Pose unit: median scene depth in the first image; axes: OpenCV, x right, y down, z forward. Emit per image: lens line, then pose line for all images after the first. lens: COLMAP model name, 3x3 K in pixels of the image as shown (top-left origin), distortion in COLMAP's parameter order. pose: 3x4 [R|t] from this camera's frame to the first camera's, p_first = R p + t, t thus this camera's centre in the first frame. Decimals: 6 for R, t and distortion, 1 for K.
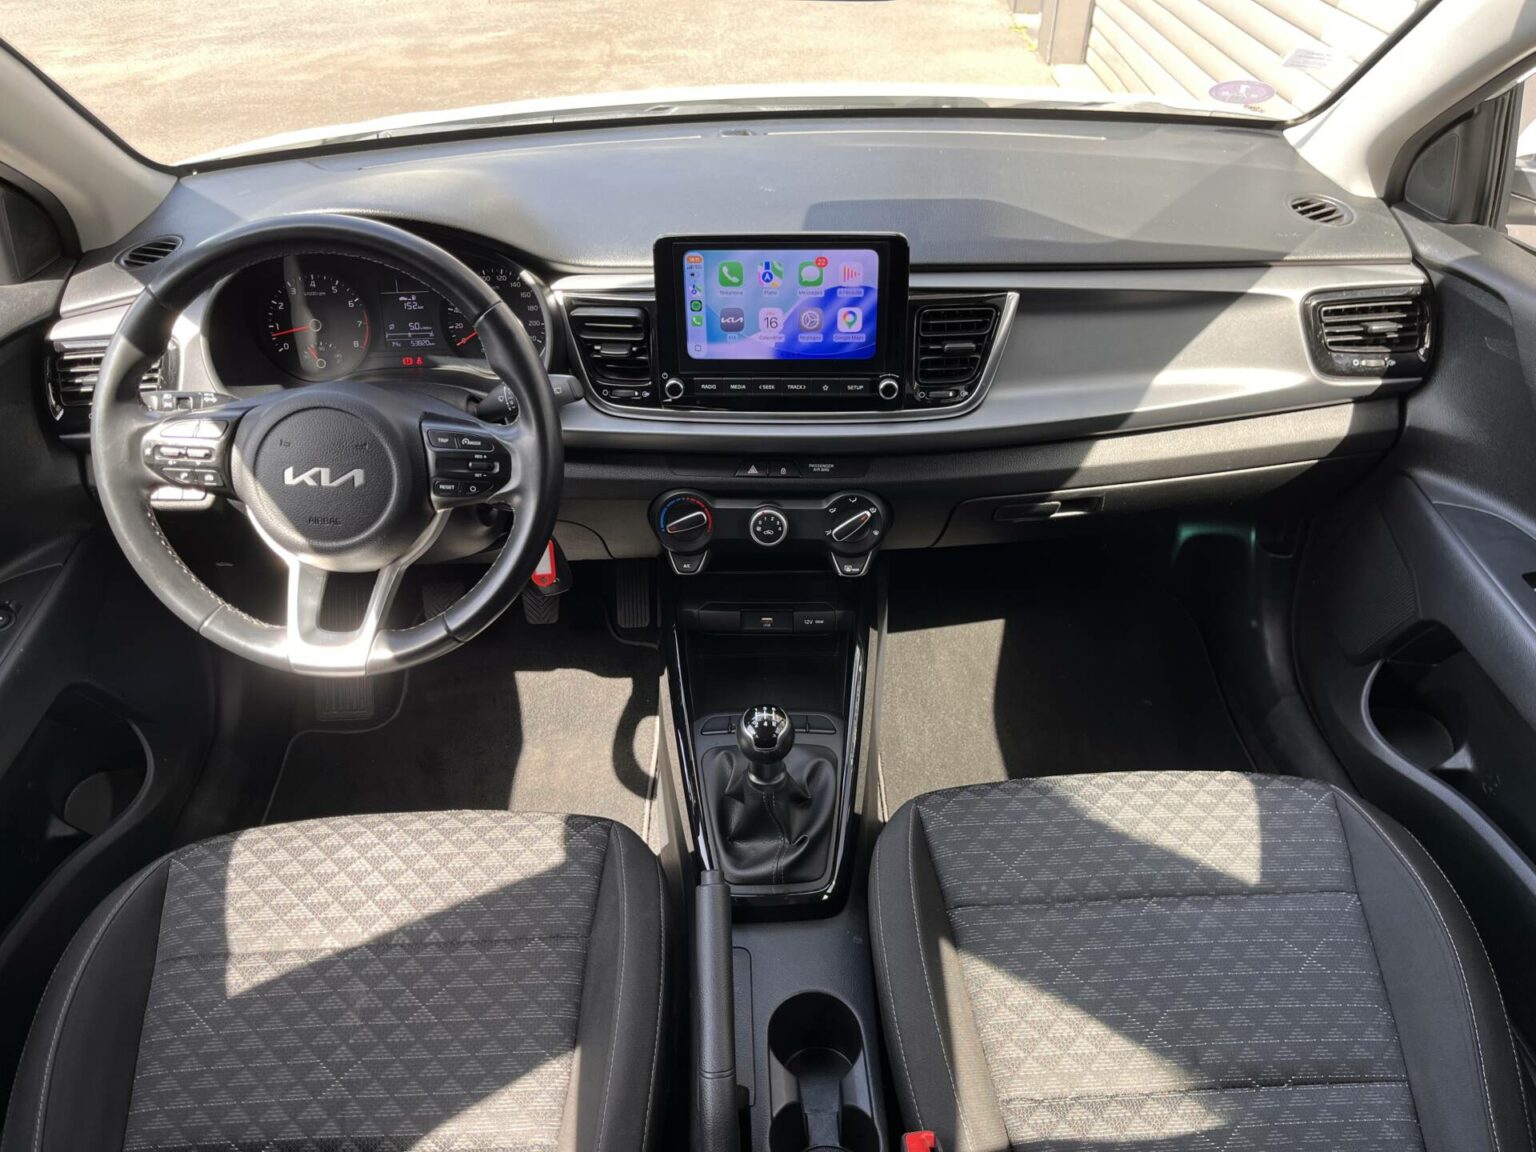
lens RADIAL K [[1148.7, 0, 768.0], [0, 1148.7, 576.0], [0, 0, 1]] dist [0.059841, -0.086712]
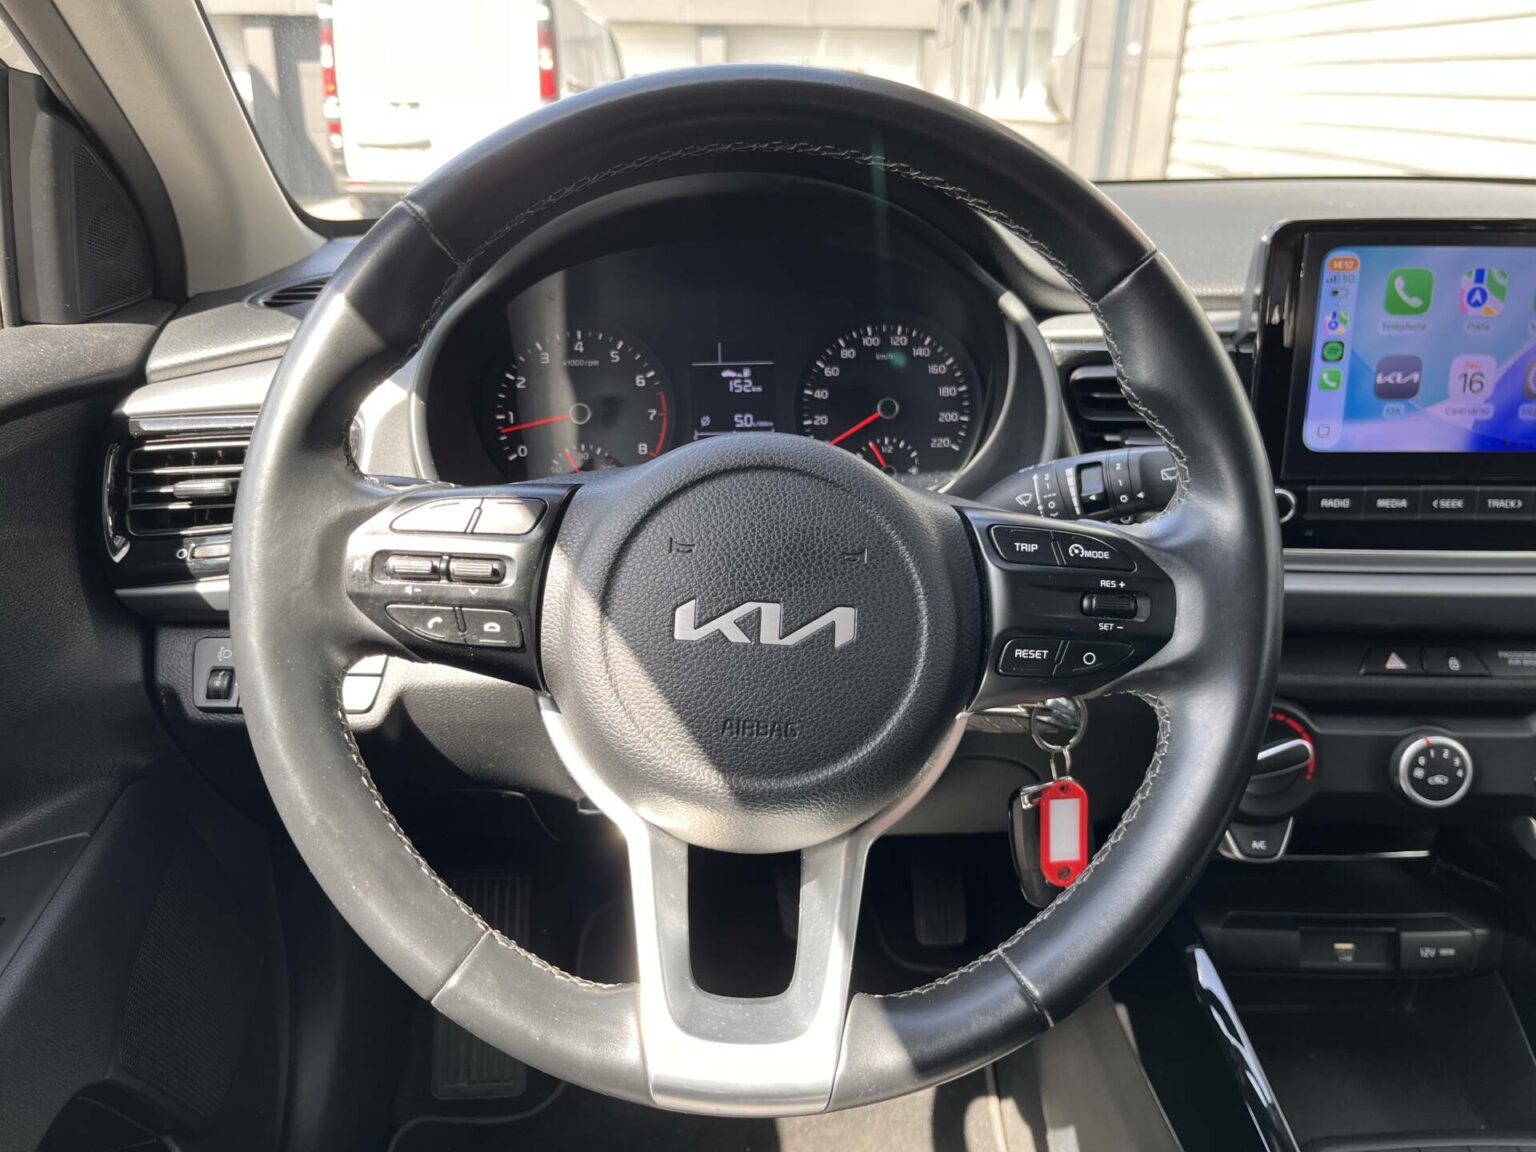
lens RADIAL K [[1173.3, 0, 768.0], [0, 1173.3, 576.0], [0, 0, 1]] dist [0.001411, 0.003304]
pose [[0.999850, 0.008986, 0.014818, -0.339069], [-0.005252, 0.971962, -0.235078, -0.001018], [-0.016515, 0.234965, 0.971863, 0.499892]]
